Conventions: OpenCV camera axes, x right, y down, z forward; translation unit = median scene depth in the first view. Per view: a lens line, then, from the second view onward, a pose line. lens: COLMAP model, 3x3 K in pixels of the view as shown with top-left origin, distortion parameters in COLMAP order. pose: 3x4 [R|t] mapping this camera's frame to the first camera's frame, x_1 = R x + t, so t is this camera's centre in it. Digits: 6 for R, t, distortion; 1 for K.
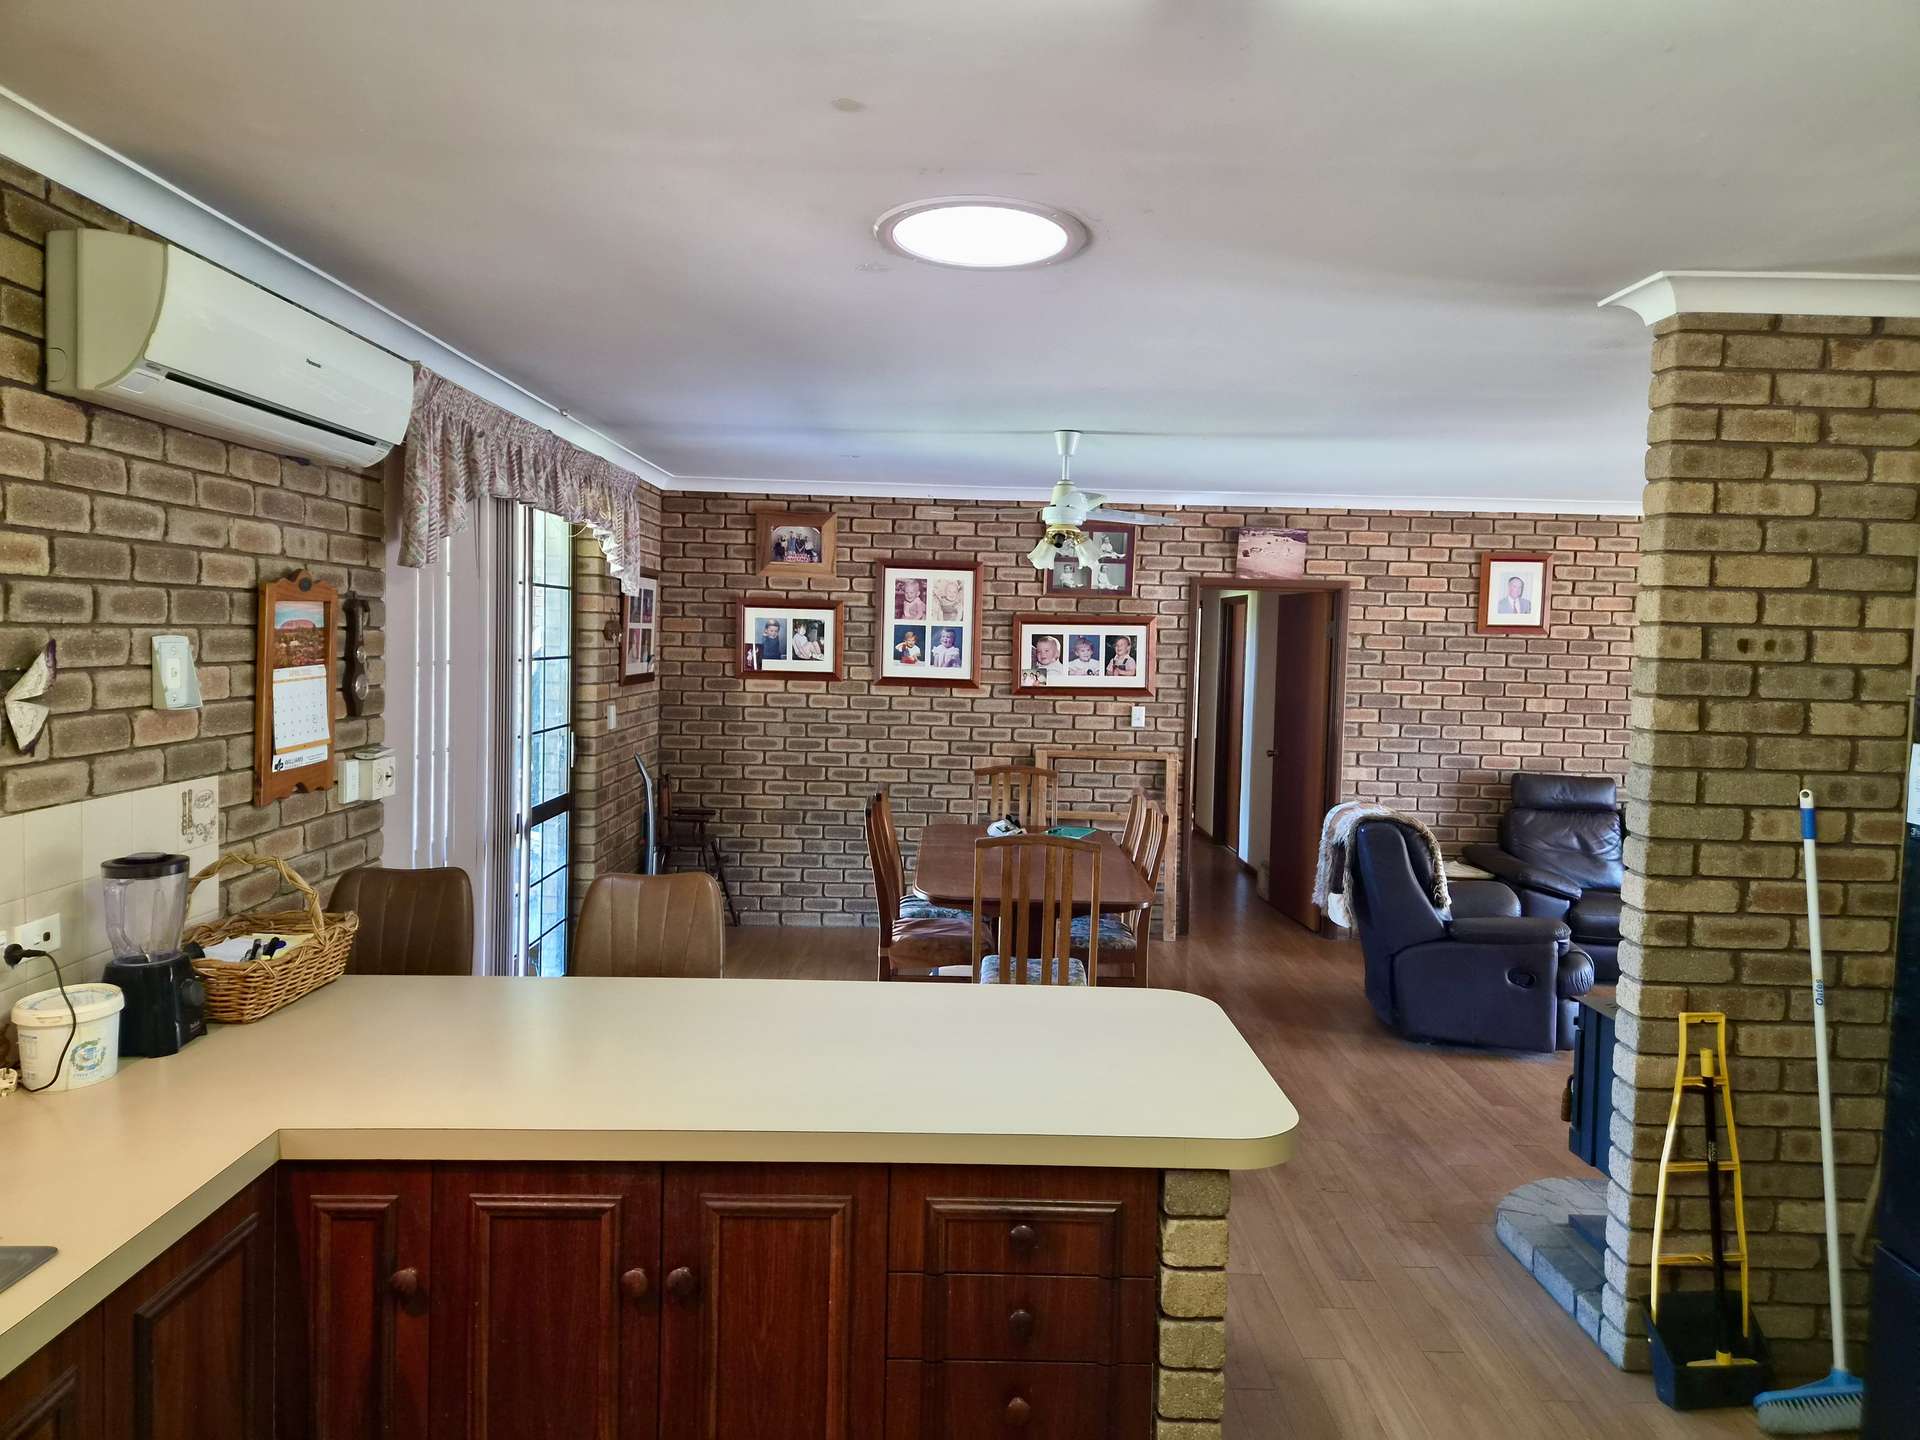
lens RADIAL K [[1295.0, 0, 960.0], [0, 1295.0, 720.0], [0, 0, 1]] dist [0.092320, -0.071373]
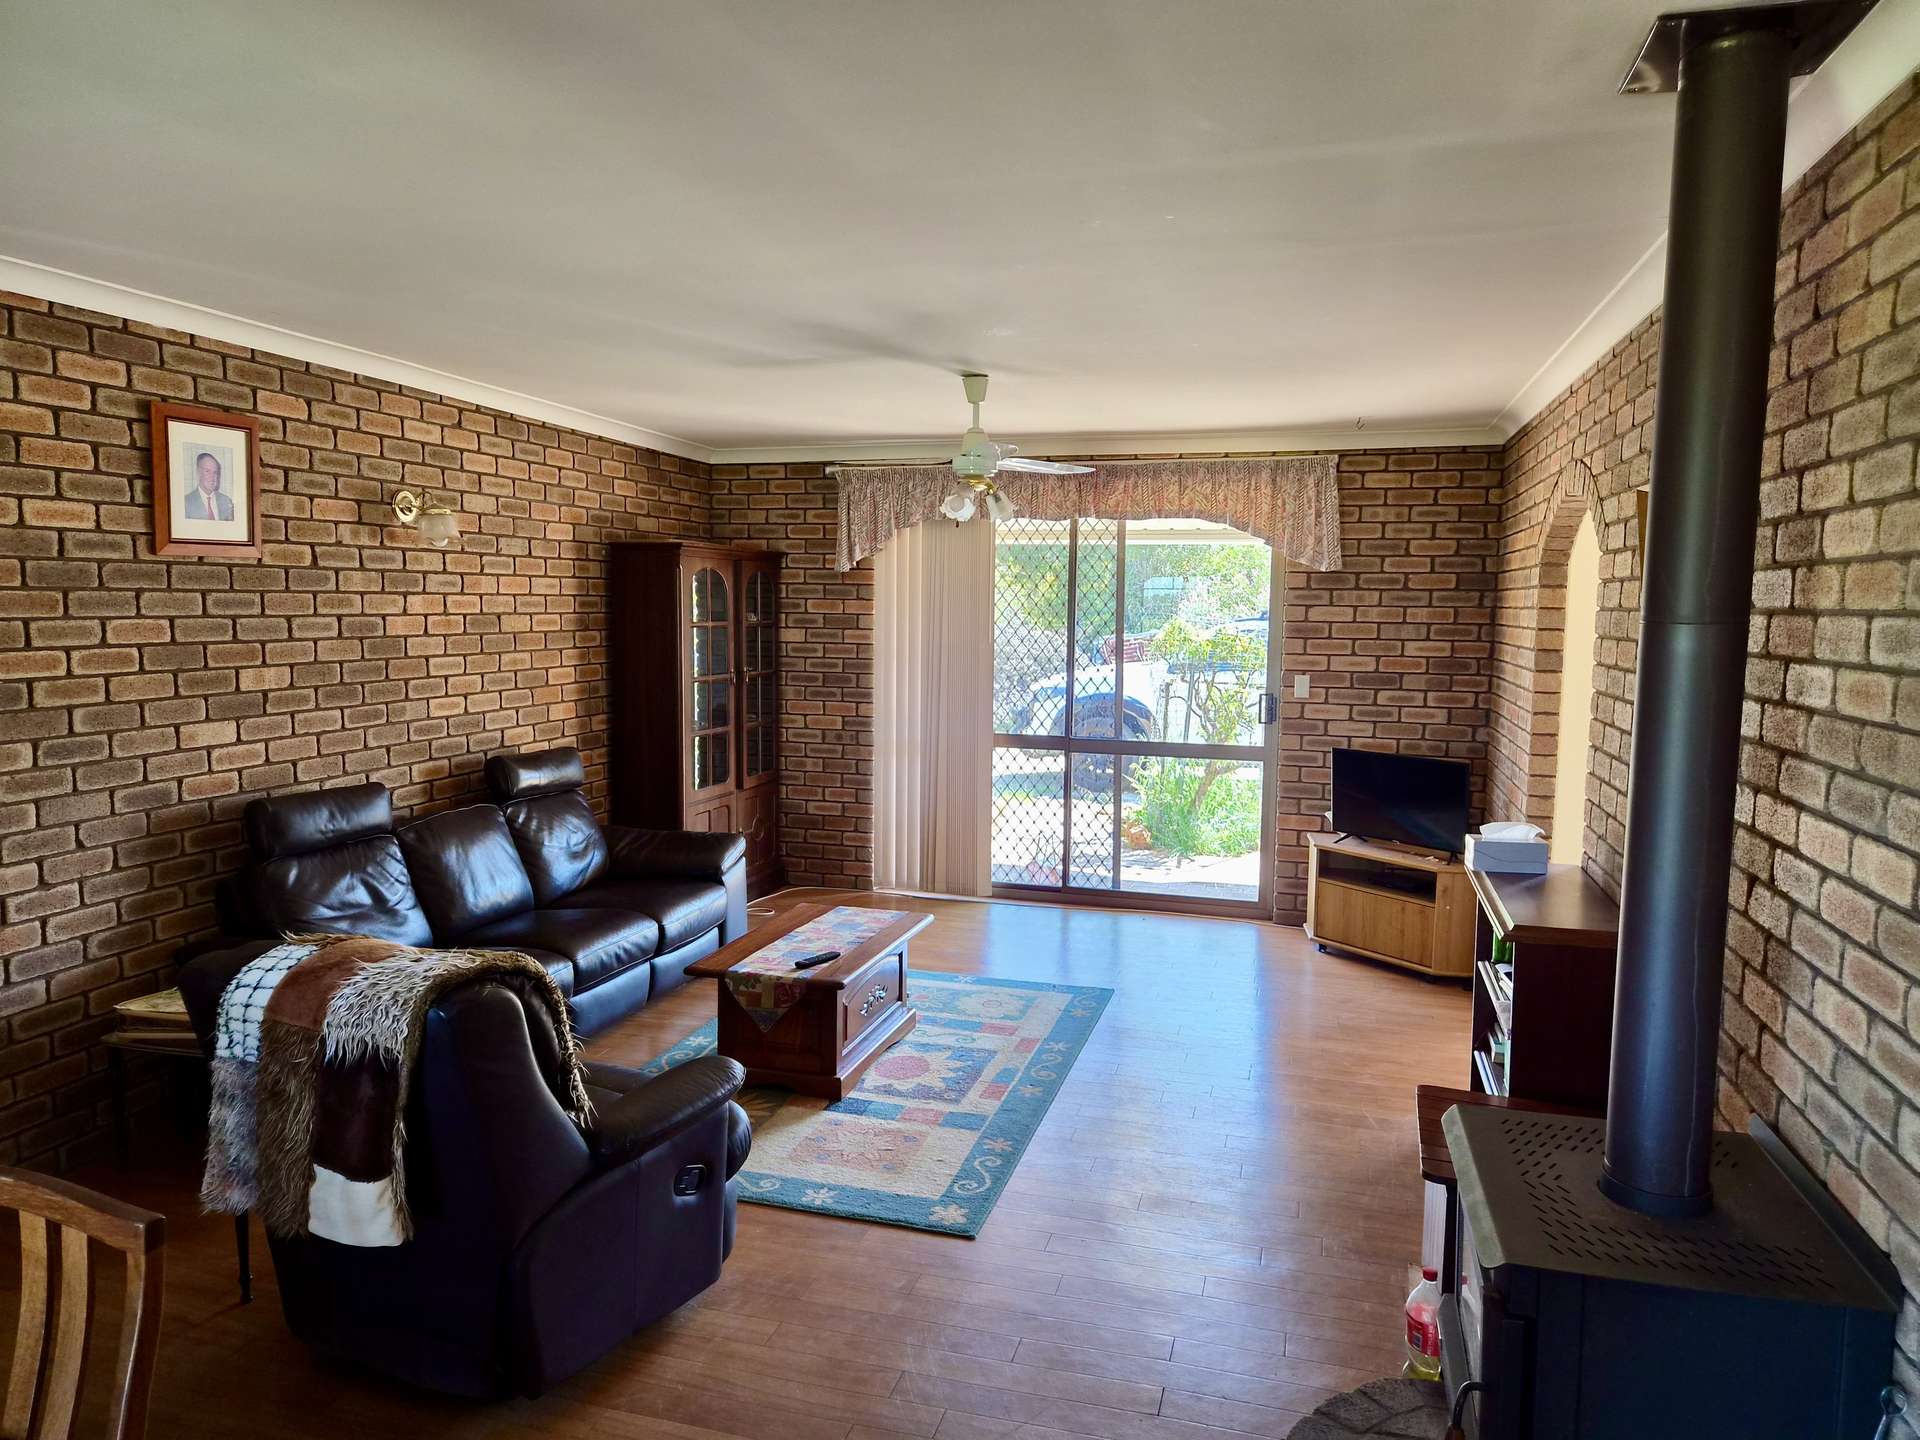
lens RADIAL K [[1295.0, 0, 960.0], [0, 1295.0, 720.0], [0, 0, 1]] dist [0.092320, -0.071373]
pose [[0.296336, -0.114949, 0.948141, -0.028676], [0.058270, 0.993058, 0.102183, -0.035225], [-0.953305, 0.024967, 0.300977, 0.526294]]
